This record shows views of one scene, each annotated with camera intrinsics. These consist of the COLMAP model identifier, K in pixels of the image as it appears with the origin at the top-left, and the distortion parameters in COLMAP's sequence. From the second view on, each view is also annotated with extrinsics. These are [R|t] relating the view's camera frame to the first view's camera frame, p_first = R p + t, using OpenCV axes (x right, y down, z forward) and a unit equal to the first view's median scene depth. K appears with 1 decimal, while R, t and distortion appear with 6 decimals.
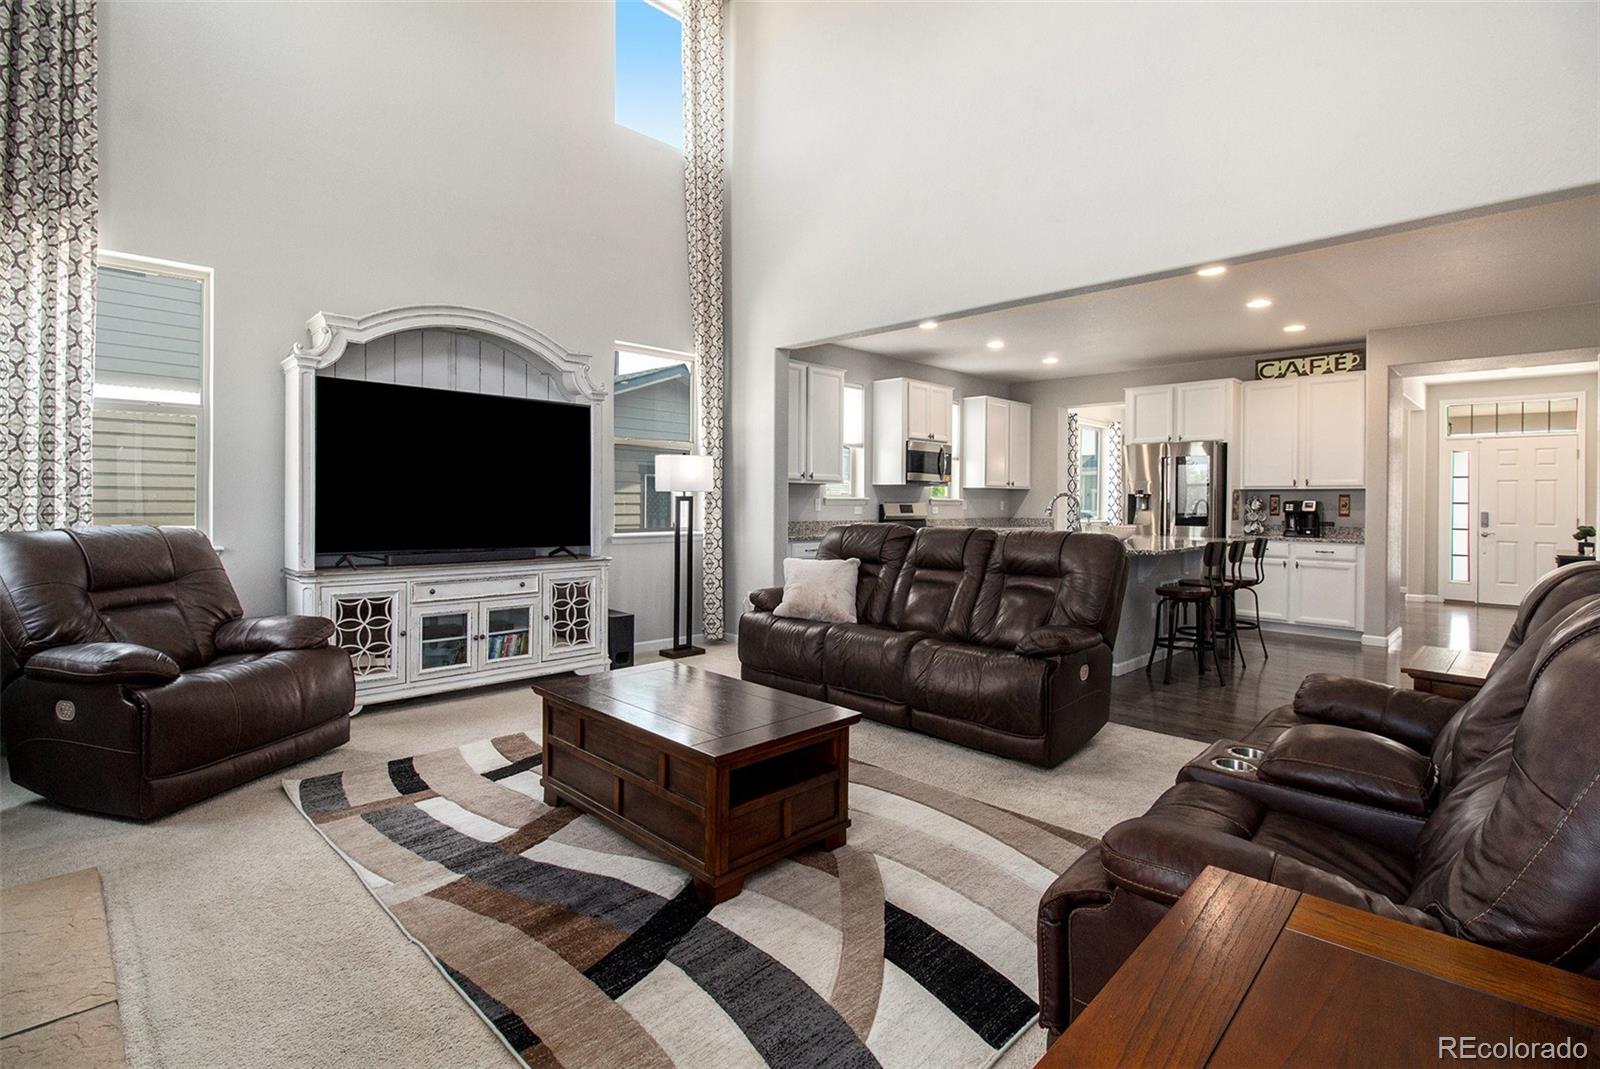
lens RADIAL K [[752.2, 0, 804.9], [0, 752.2, 508.2], [0, 0, 1]] dist [-0.000324, -0.000158]
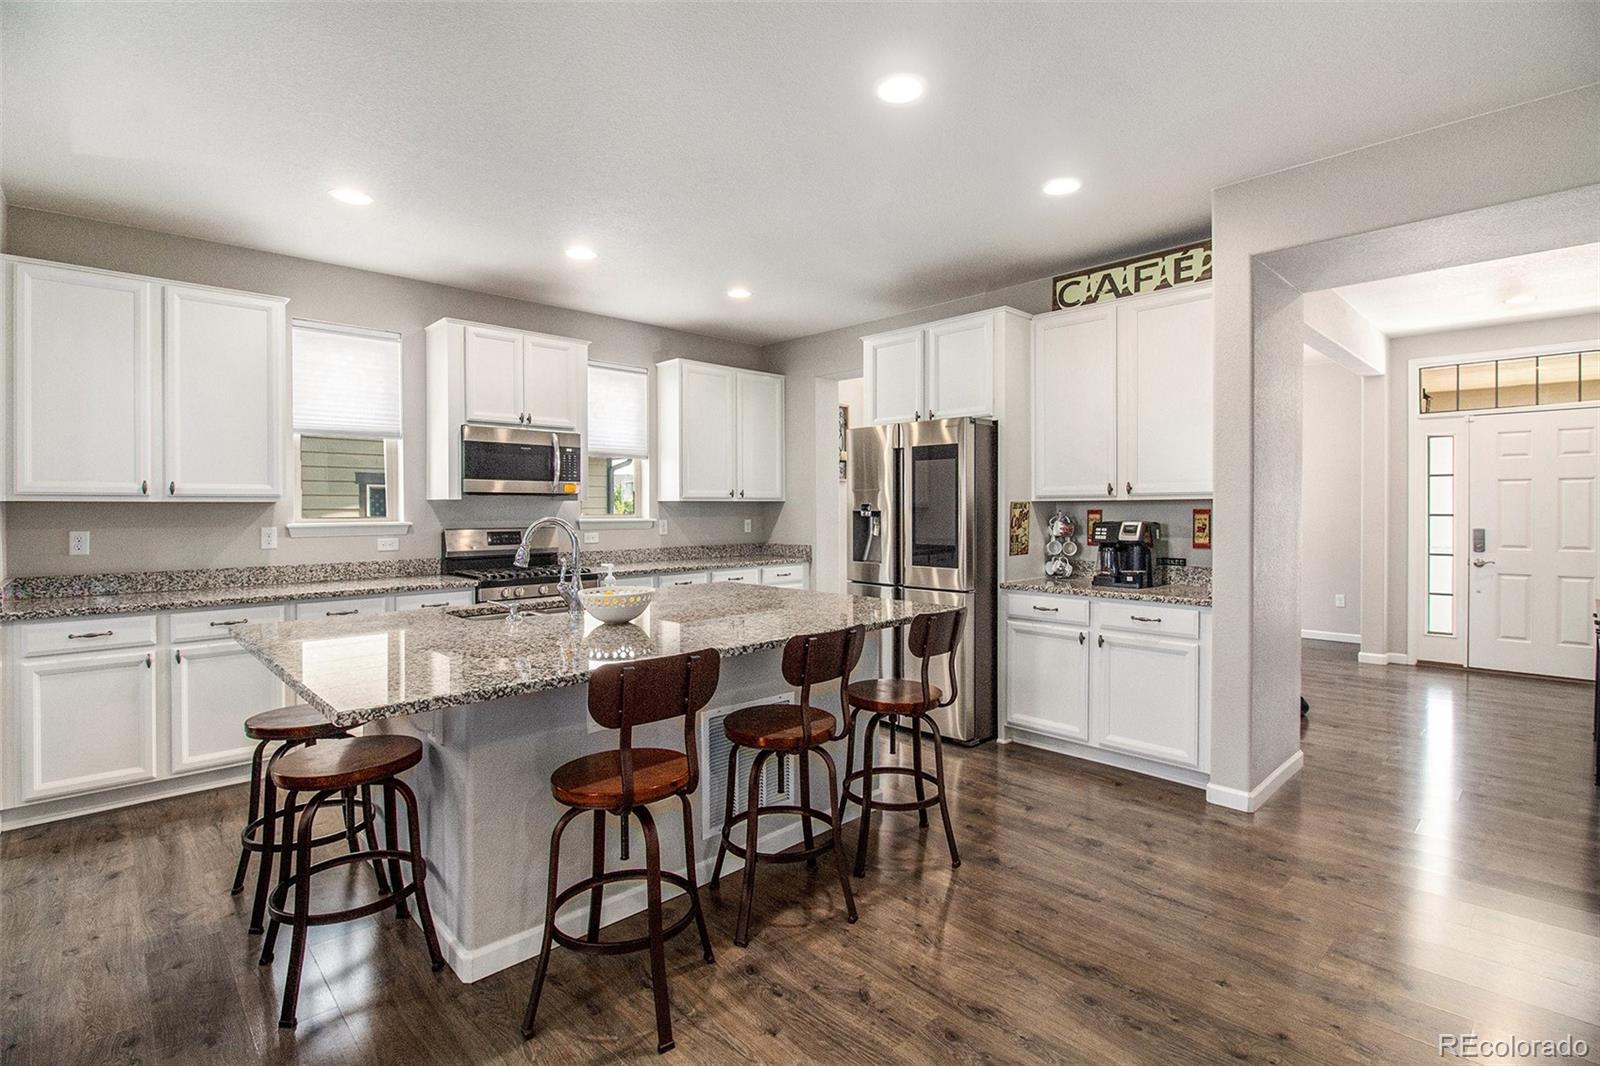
lens RADIAL K [[752.3, 0, 775.4], [0, 752.3, 520.2], [0, 0, 1]] dist [-0.001327, -0.000805]
pose [[0.999174, -0.009129, -0.039607, 0.418273], [0.009402, 0.999933, 0.006718, -0.016584], [0.039543, -0.007085, 0.999193, 0.424747]]
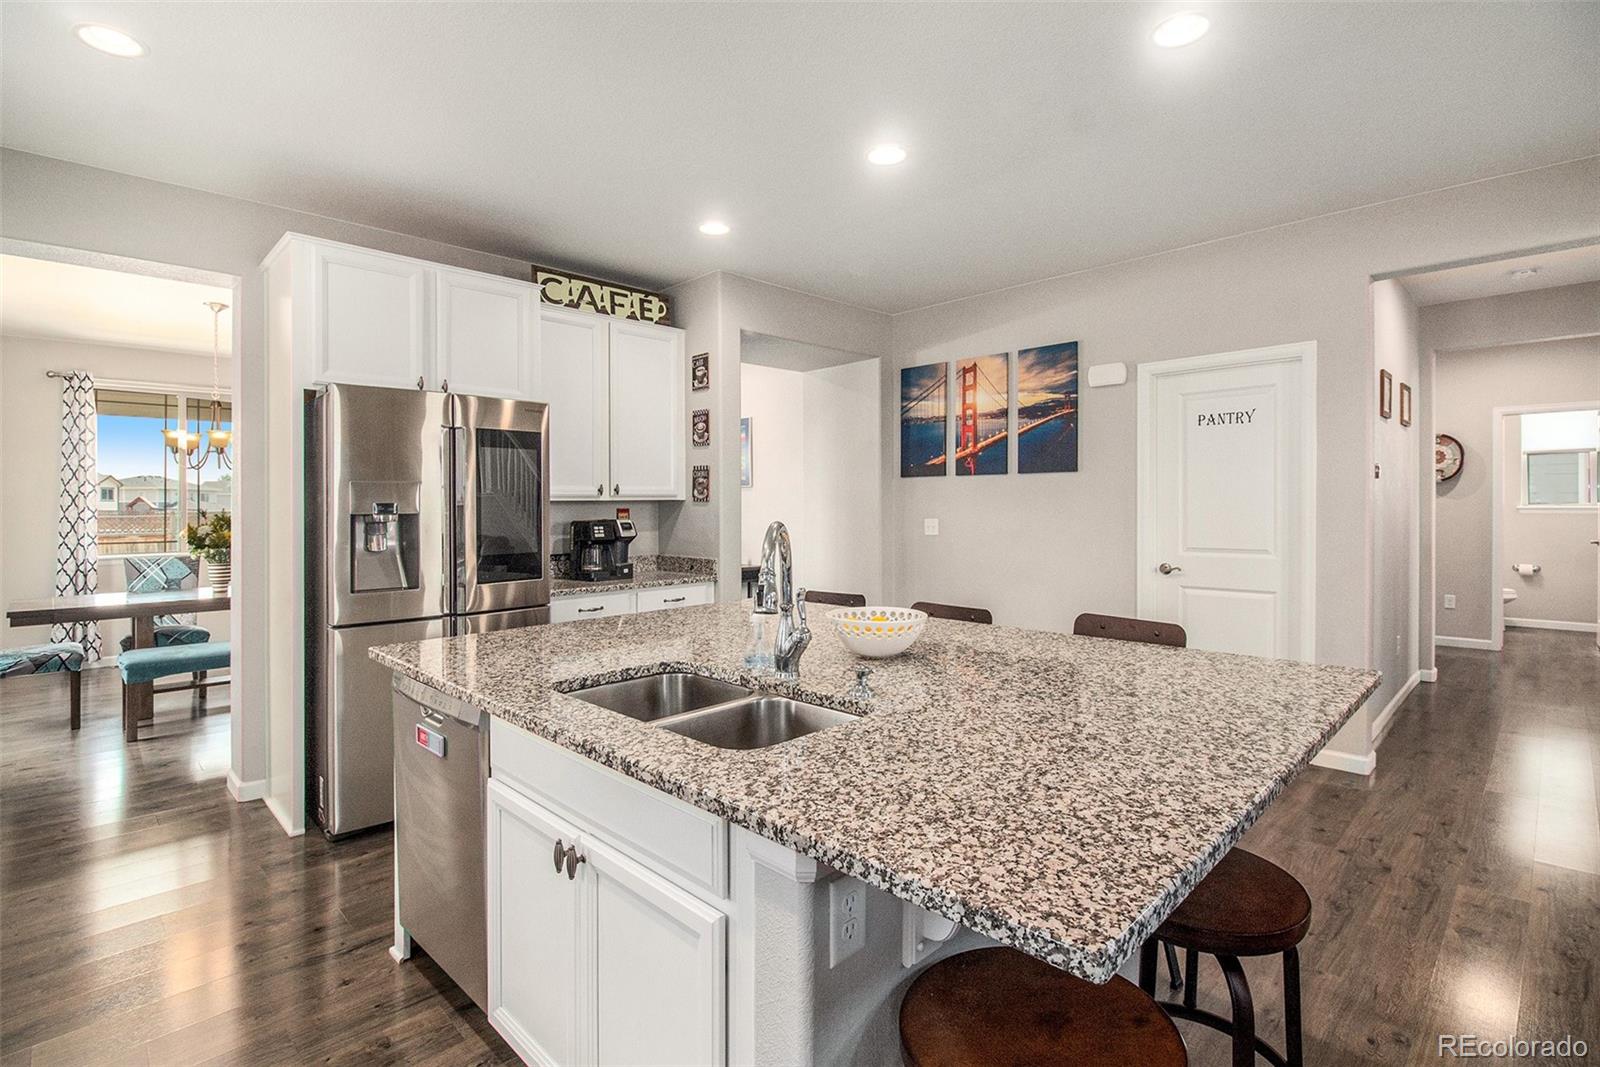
lens RADIAL K [[752.2, 0, 804.9], [0, 752.2, 507.2], [0, 0, 1]] dist [-0.000324, -0.000158]
pose [[0.005791, -0.014168, 0.999883, 0.052329], [0.009184, 0.999858, 0.014114, -0.026776], [-0.999941, 0.009102, 0.005921, 0.821857]]
